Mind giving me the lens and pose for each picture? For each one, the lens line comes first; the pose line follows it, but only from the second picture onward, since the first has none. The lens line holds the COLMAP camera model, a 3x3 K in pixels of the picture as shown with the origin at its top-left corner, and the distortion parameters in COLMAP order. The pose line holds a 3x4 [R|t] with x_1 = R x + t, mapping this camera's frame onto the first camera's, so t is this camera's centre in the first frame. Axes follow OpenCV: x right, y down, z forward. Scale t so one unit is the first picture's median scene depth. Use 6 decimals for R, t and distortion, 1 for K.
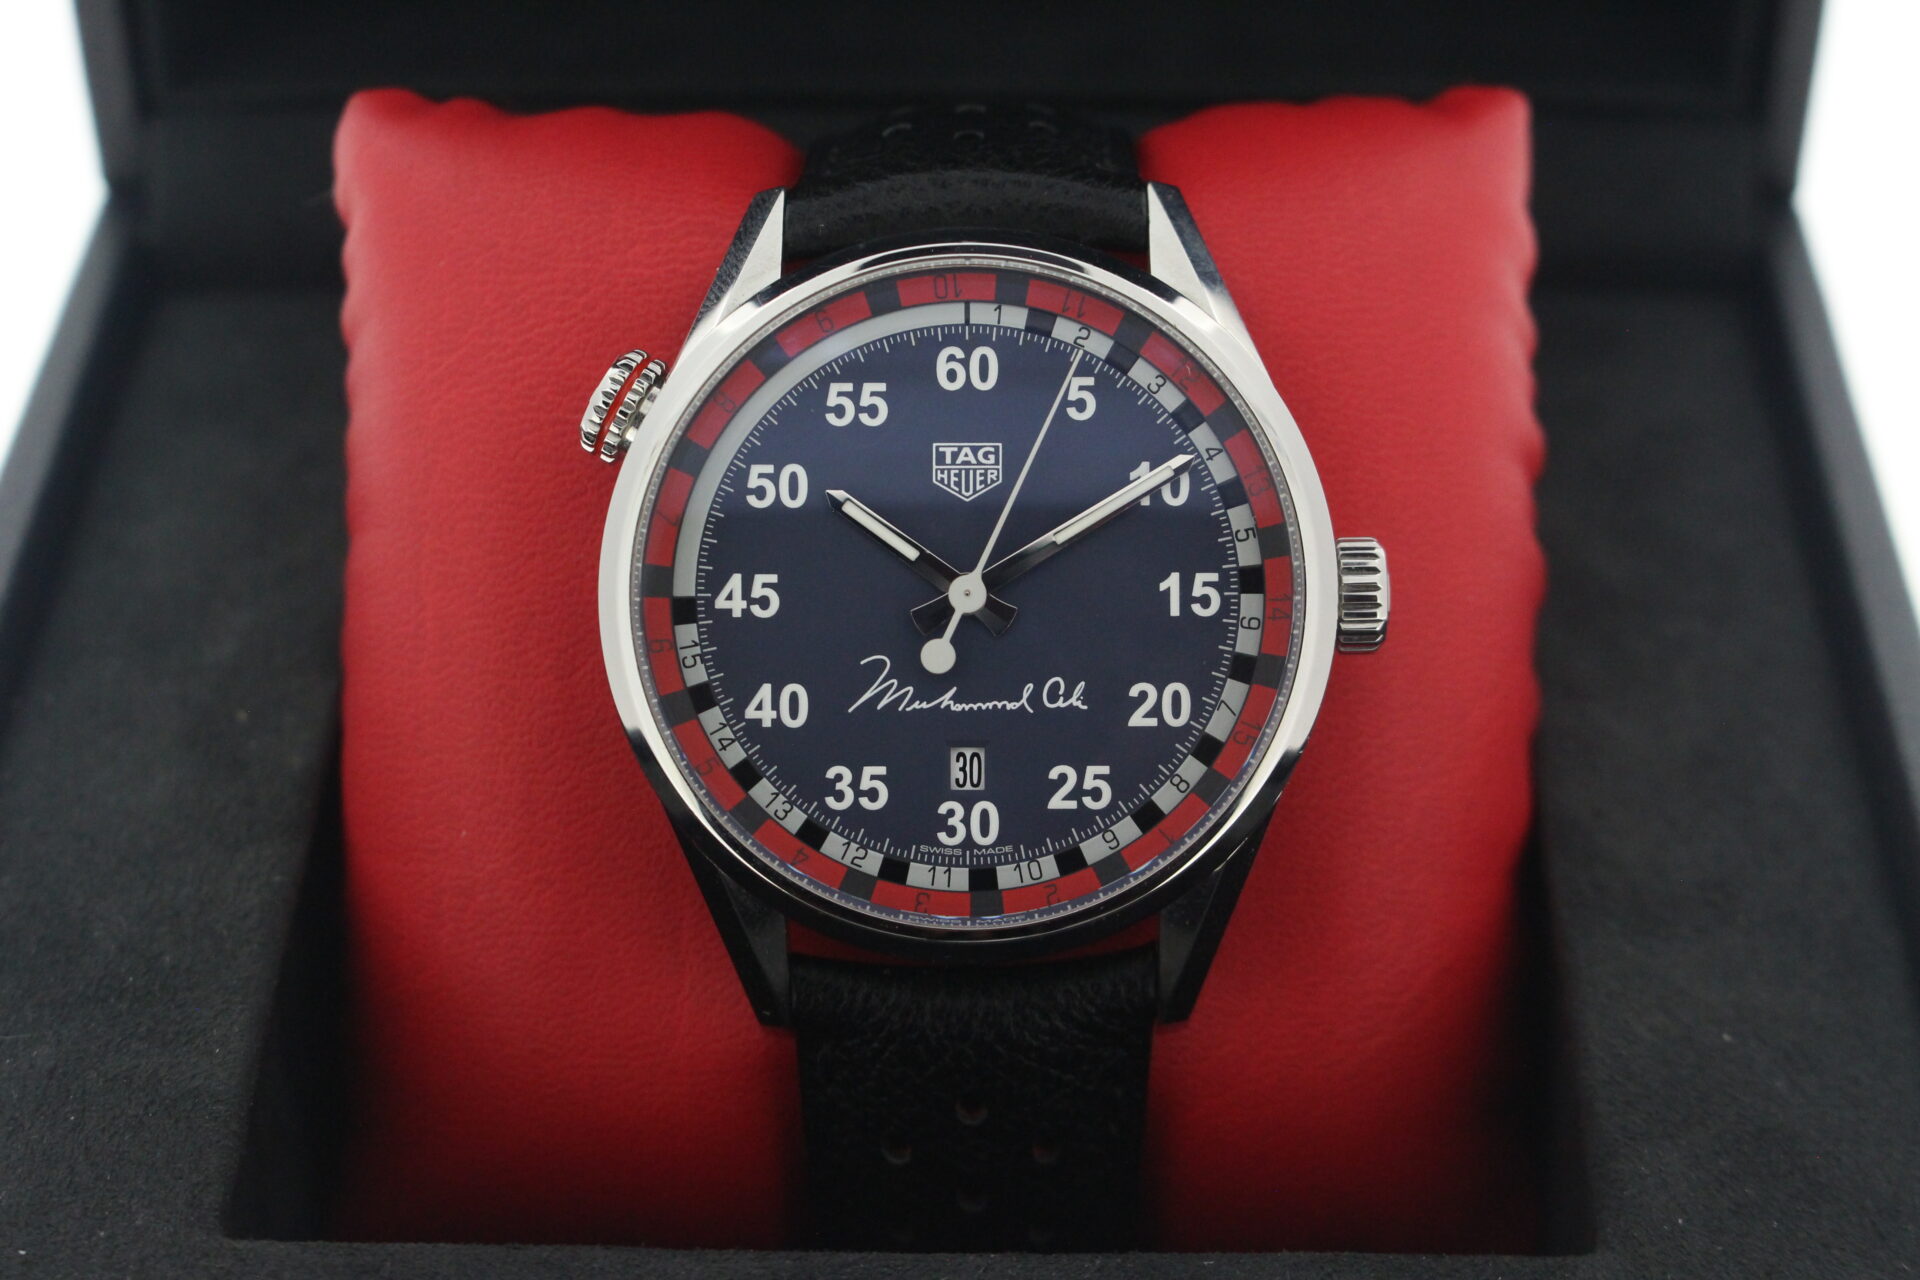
lens RADIAL K [[3775.5, 0, 946.1], [0, 3775.5, 631.1], [0, 0, 1]] dist [0.029162, 0.000000]
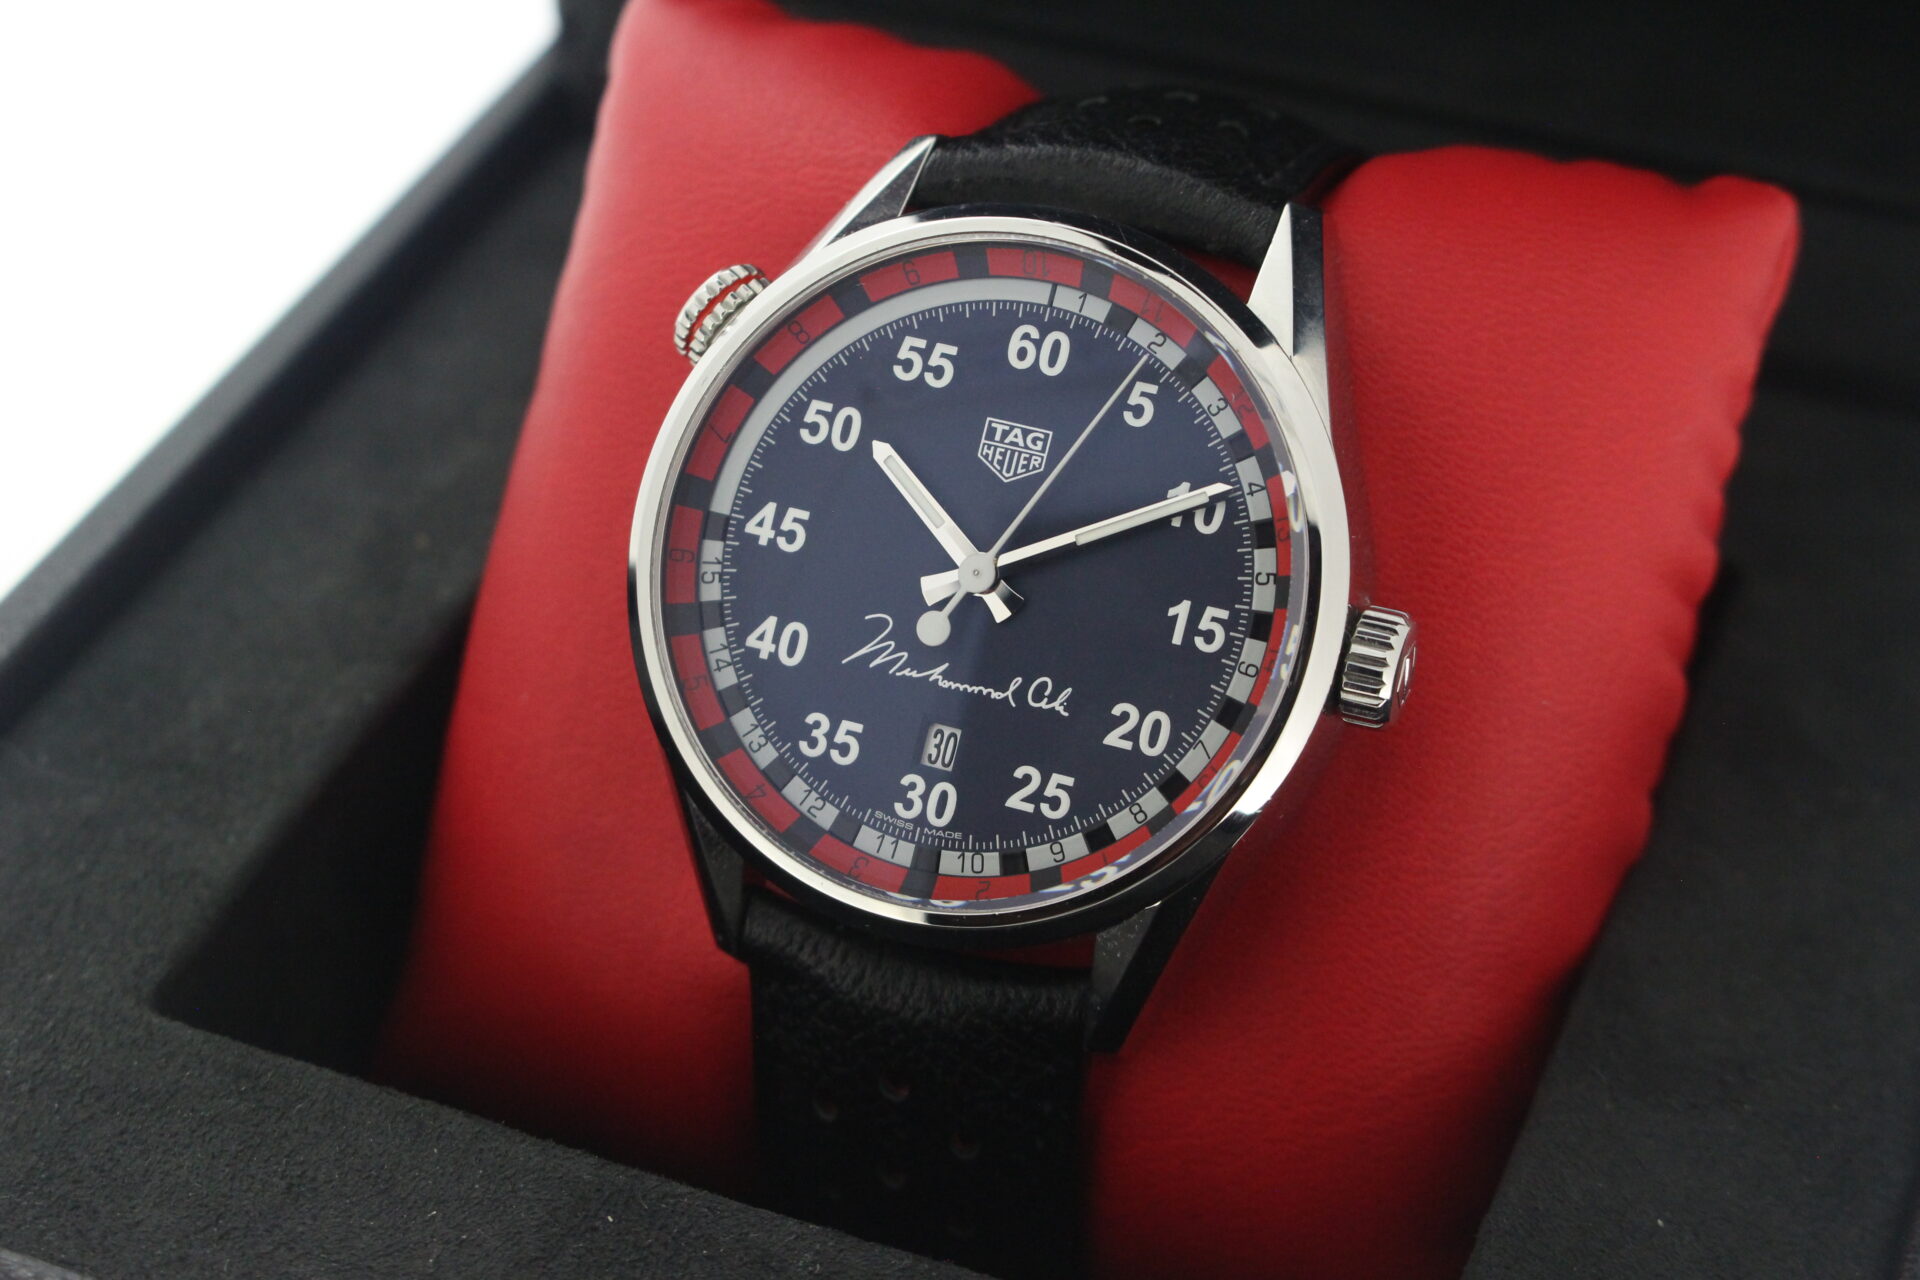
lens RADIAL K [[3775.5, 0, 958.3], [0, 3775.5, 646.3], [0, 0, 1]] dist [0.029162, 0.000000]
pose [[0.931856, 0.229948, -0.280658, 0.279874], [-0.224487, 0.973093, 0.051919, -0.041134], [0.285045, 0.014623, 0.958403, 0.056947]]
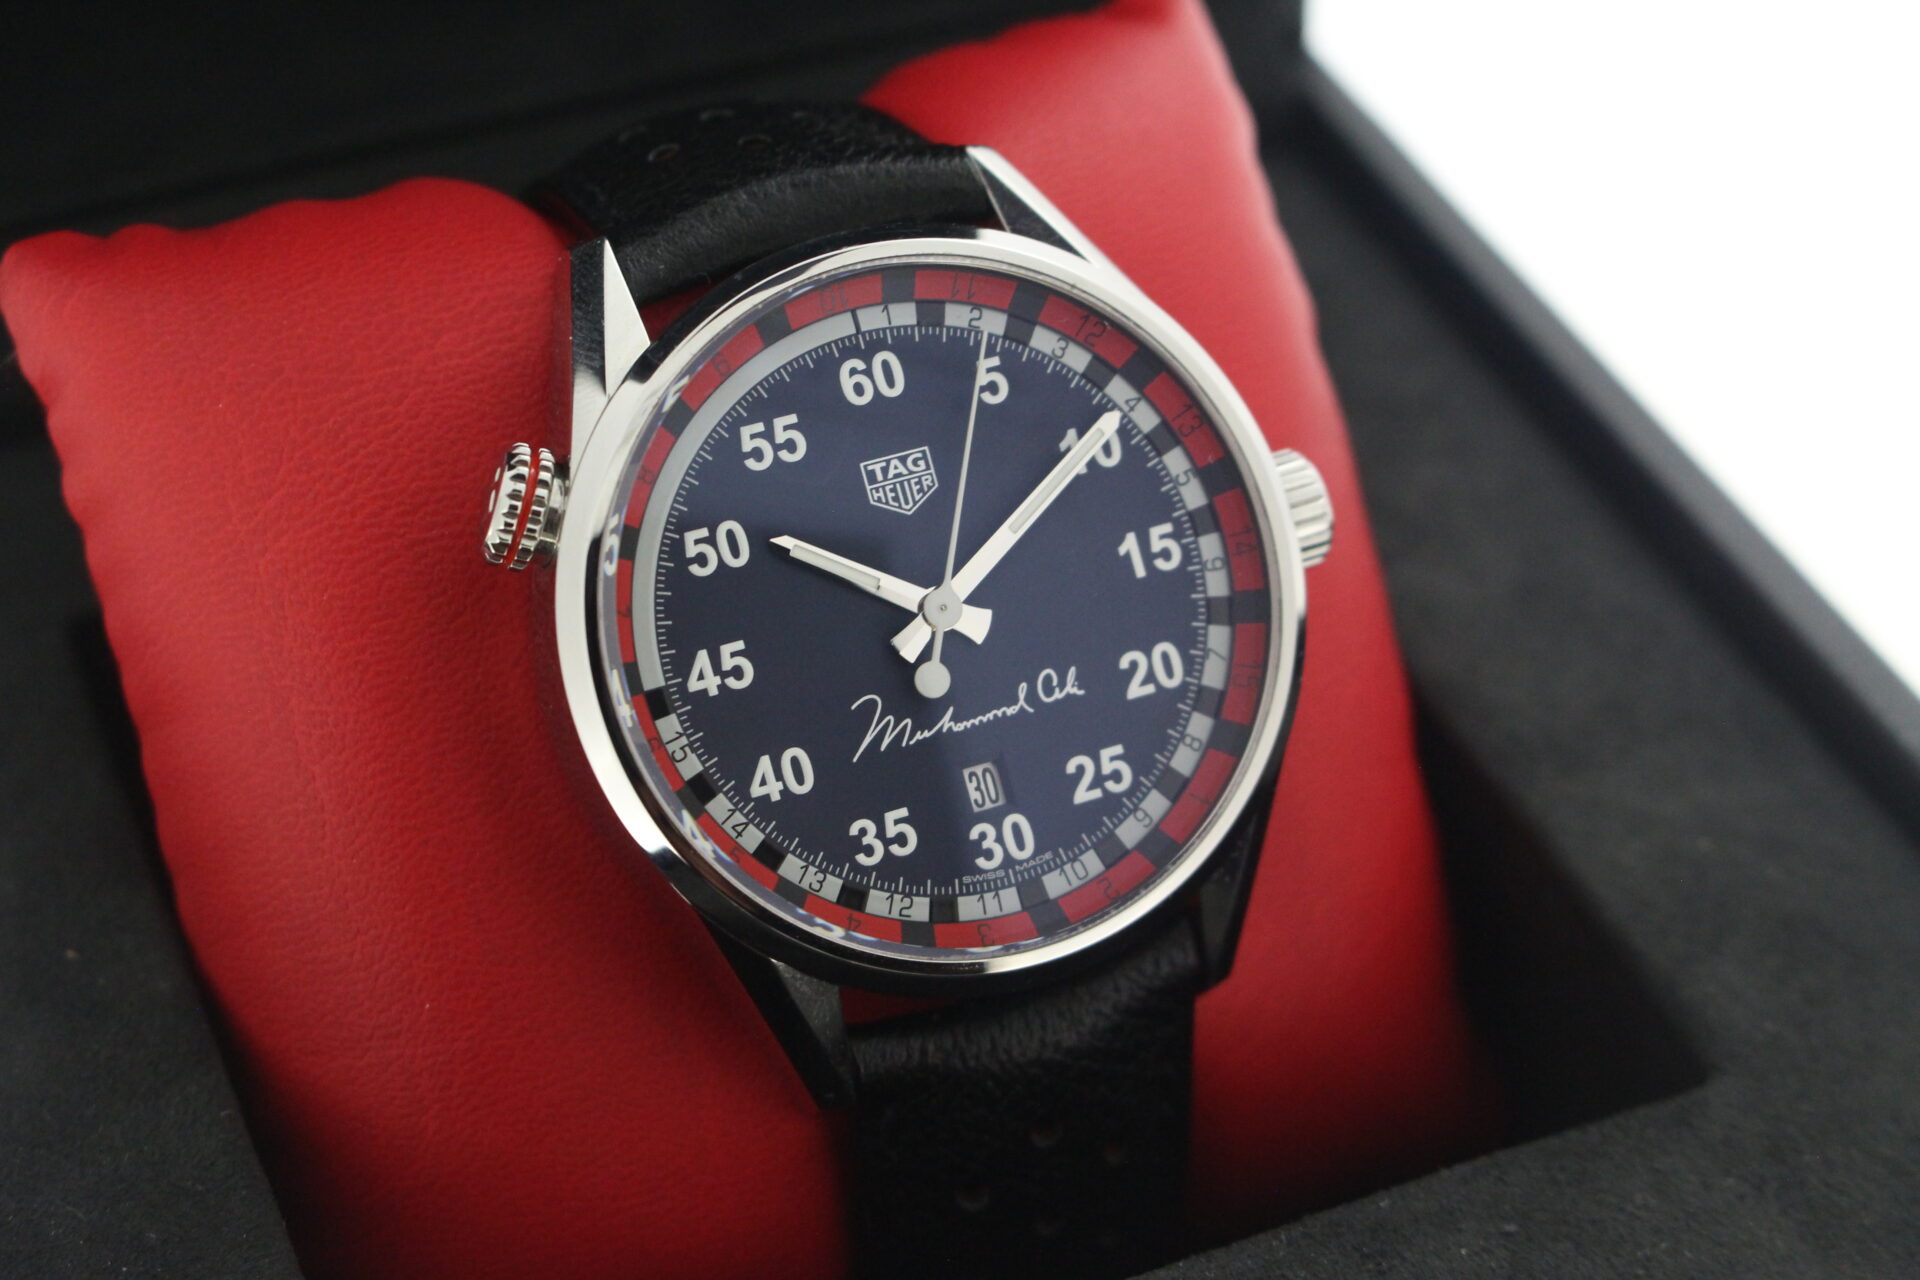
lens RADIAL K [[3775.5, 0, 955.4], [0, 3775.5, 683.4], [0, 0, 1]] dist [0.029162, 0.000000]
pose [[0.918327, -0.257172, 0.300895, -0.280228], [0.248615, 0.966276, 0.067095, -0.054228], [-0.308003, 0.013192, 0.951294, 0.096632]]
